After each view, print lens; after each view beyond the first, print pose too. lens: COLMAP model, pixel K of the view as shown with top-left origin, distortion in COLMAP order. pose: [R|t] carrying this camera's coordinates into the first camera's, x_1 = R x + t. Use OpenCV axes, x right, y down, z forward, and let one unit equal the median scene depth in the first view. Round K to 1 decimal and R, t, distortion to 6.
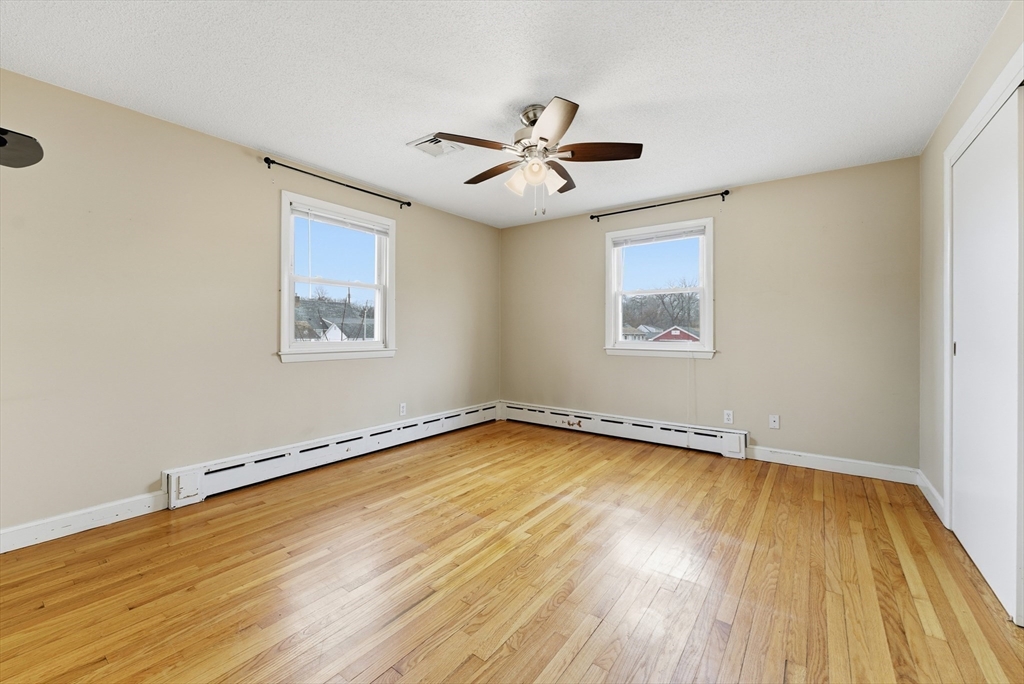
lens RADIAL K [[417.9, 0, 508.9], [0, 417.9, 336.1], [0, 0, 1]] dist [-0.001650, 0.000008]
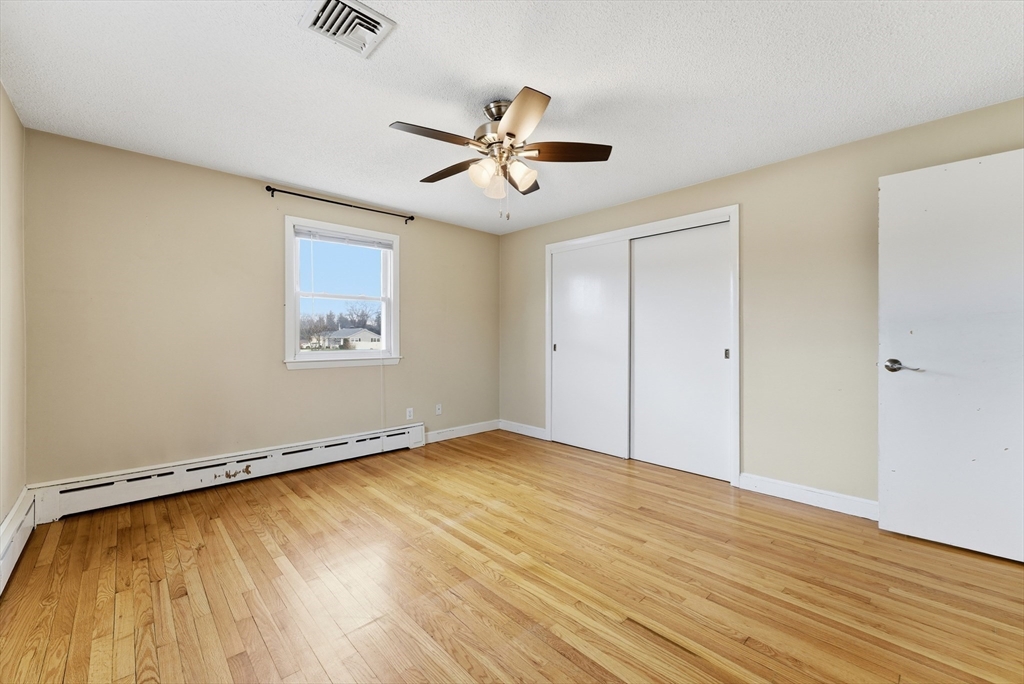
lens RADIAL K [[417.9, 0, 508.9], [0, 417.9, 336.1], [0, 0, 1]] dist [-0.001650, 0.000008]
pose [[0.179163, 0.000221, 0.983819, -0.668400], [0.015522, 0.999875, -0.003051, -0.013863], [-0.983697, 0.015818, 0.179137, 0.632716]]
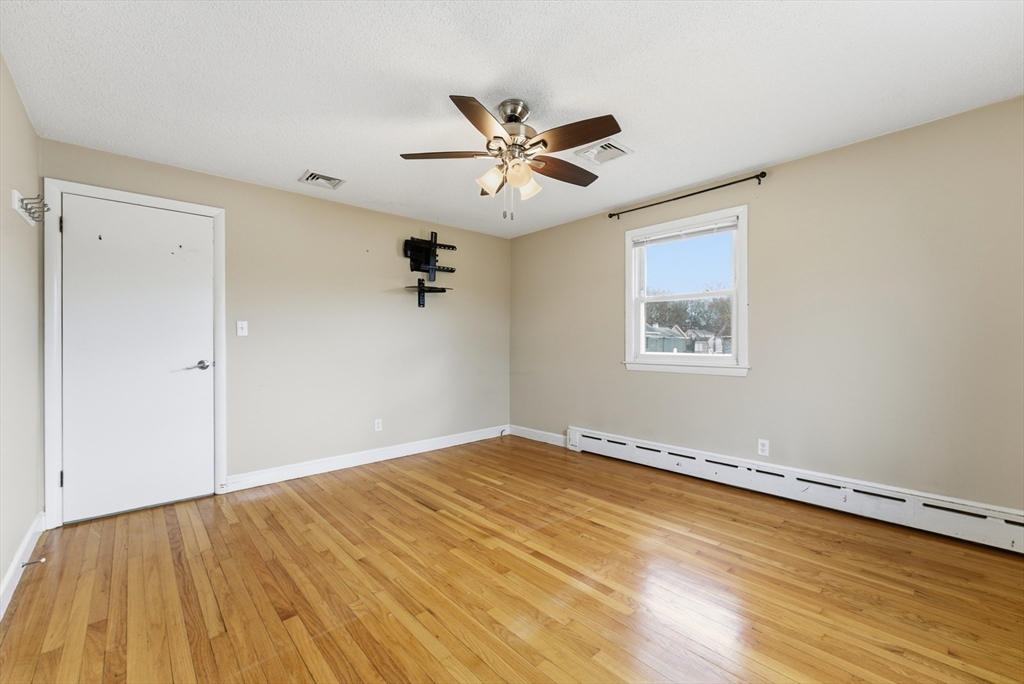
lens RADIAL K [[417.9, 0, 508.9], [0, 417.9, 336.1], [0, 0, 1]] dist [-0.001650, 0.000008]
pose [[-0.196604, -0.019630, -0.980286, 0.763336], [-0.010607, 0.999784, -0.017894, -0.009626], [0.980426, 0.006880, -0.196770, 0.915305]]
